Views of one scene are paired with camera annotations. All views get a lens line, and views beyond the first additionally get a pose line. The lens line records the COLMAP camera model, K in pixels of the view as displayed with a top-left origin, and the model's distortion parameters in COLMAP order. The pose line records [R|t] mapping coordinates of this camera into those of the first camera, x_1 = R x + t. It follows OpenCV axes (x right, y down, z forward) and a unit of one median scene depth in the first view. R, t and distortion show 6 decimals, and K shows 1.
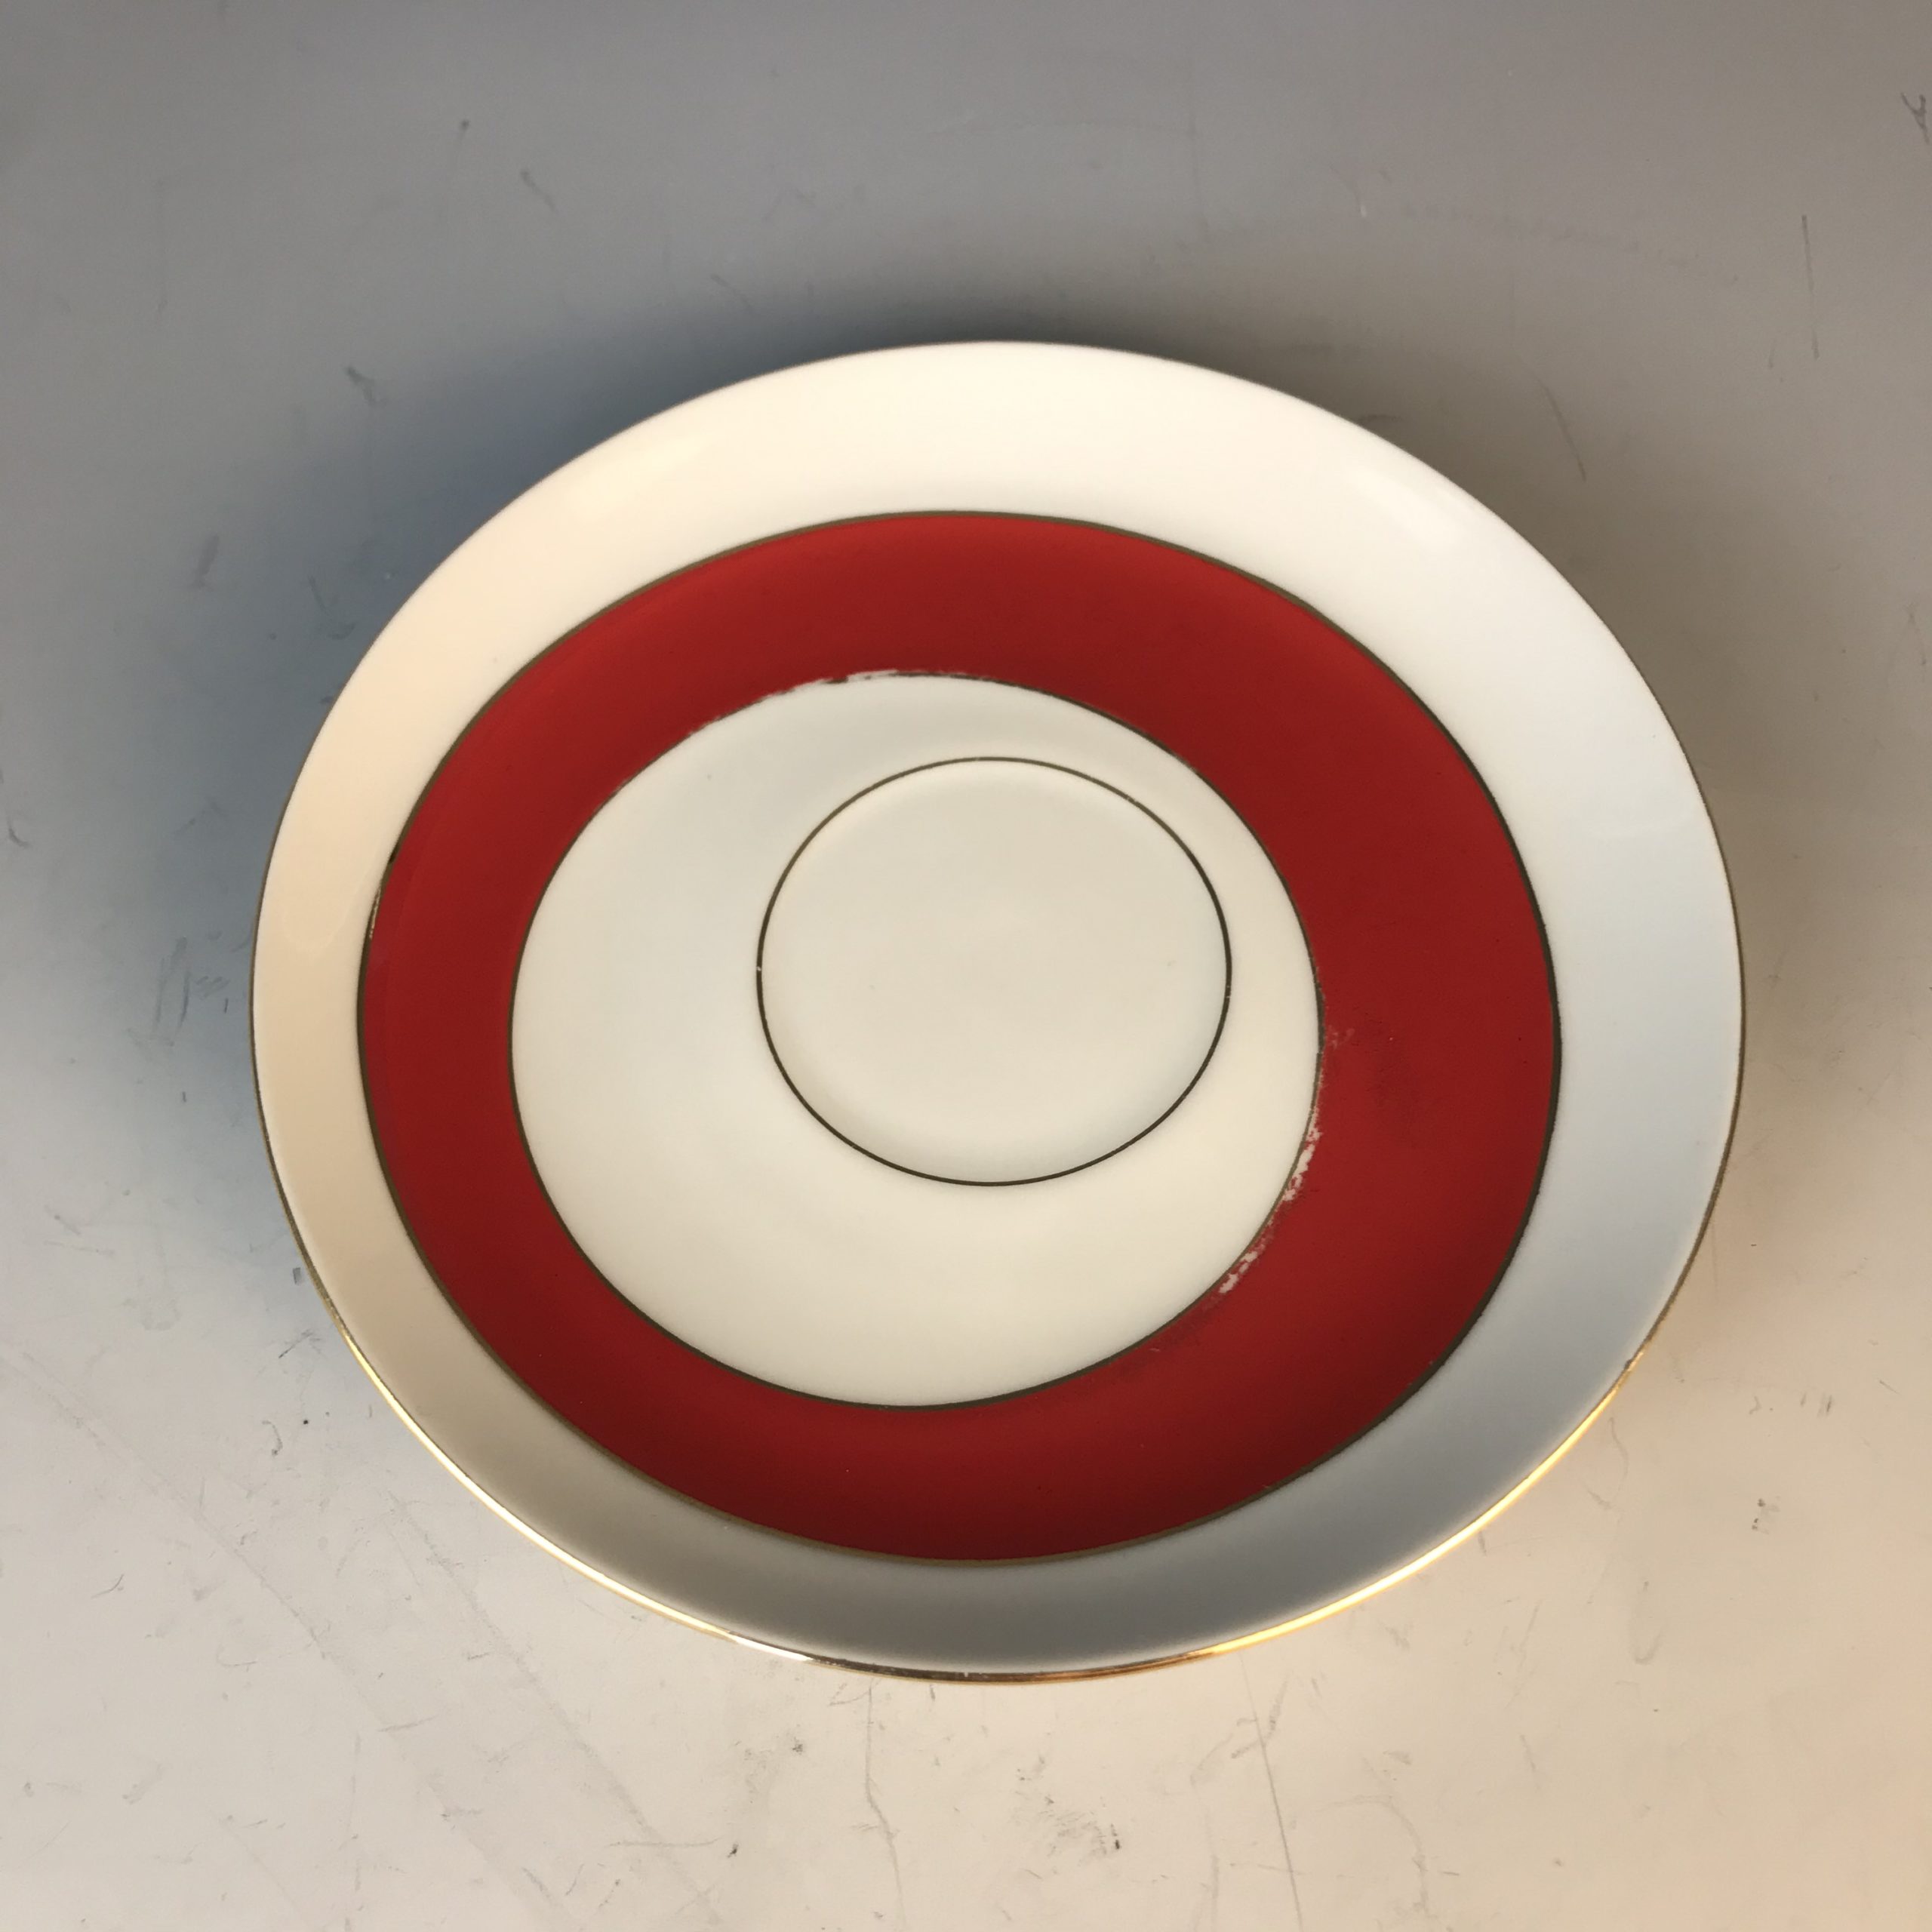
lens RADIAL K [[2153.2, 0, 1007.1], [0, 2153.2, 965.1], [0, 0, 1]] dist [-0.000215, -0.061340]
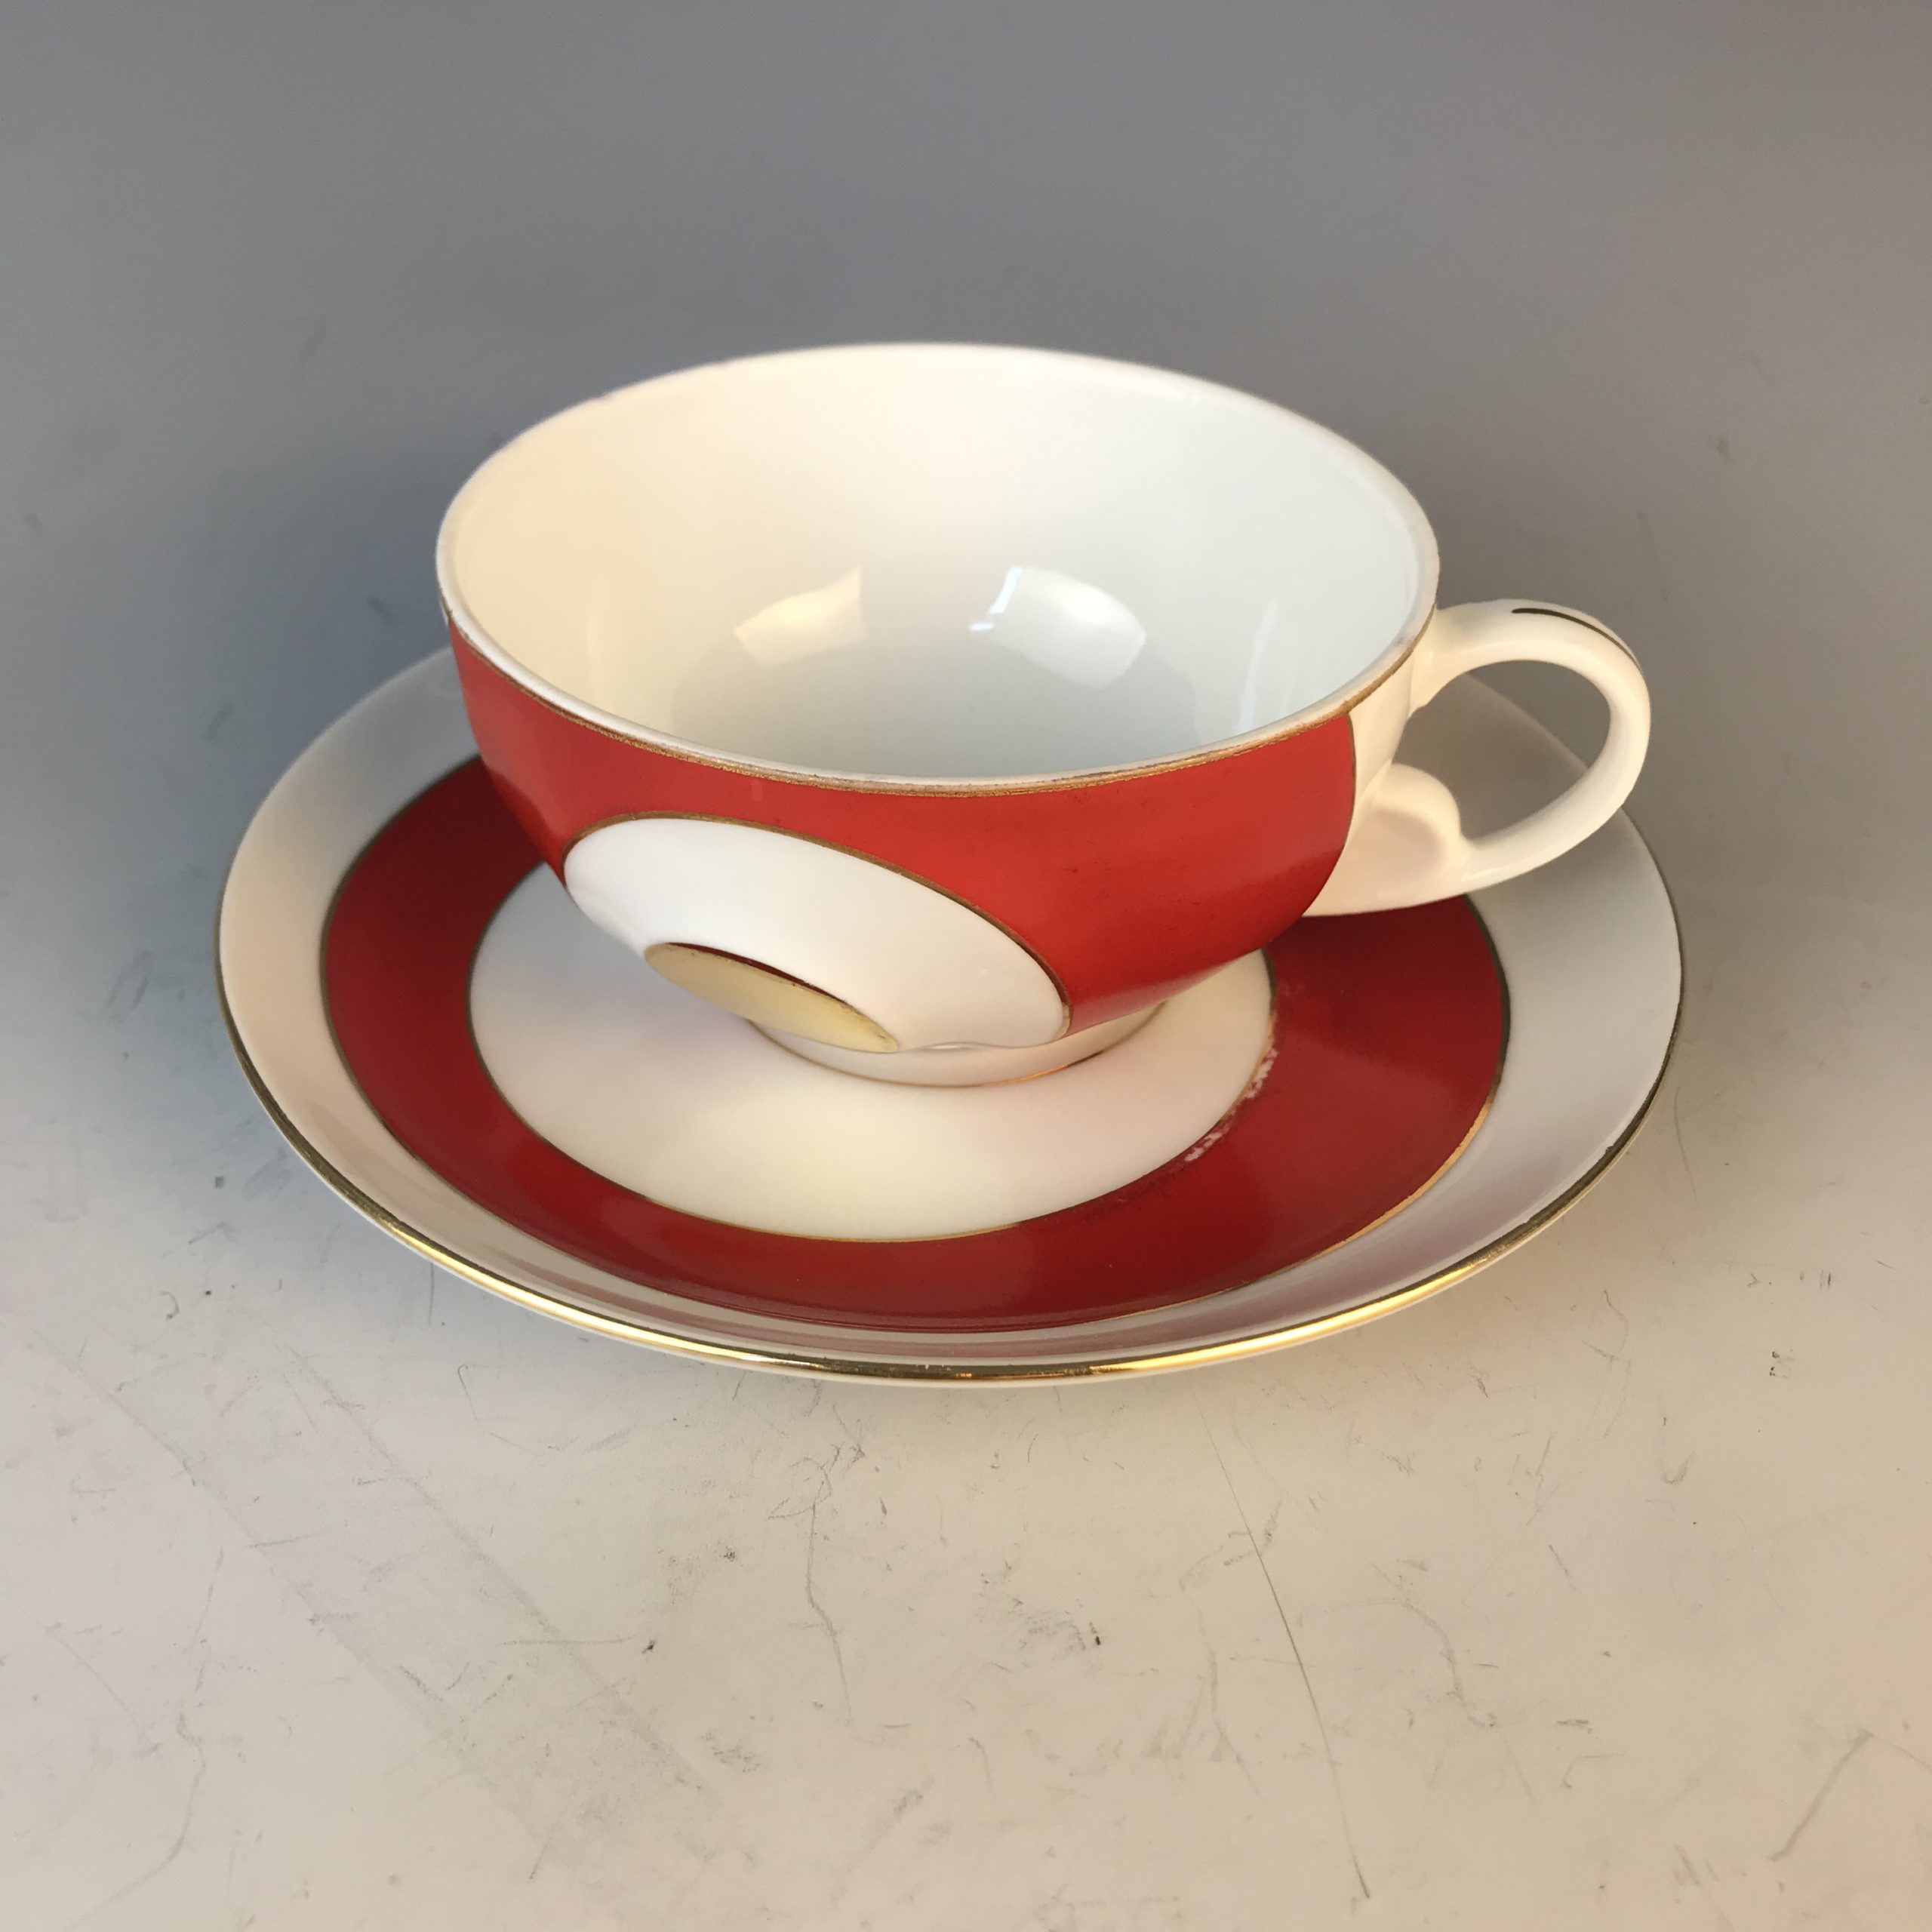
lens RADIAL K [[2153.2, 0, 1007.1], [0, 2153.2, 965.1], [0, 0, 1]] dist [-0.000215, -0.061340]
pose [[0.999448, 0.004853, 0.032869, -0.014330], [0.010722, 0.889233, -0.457328, 0.547784], [-0.031447, 0.457428, 0.888690, 0.108574]]
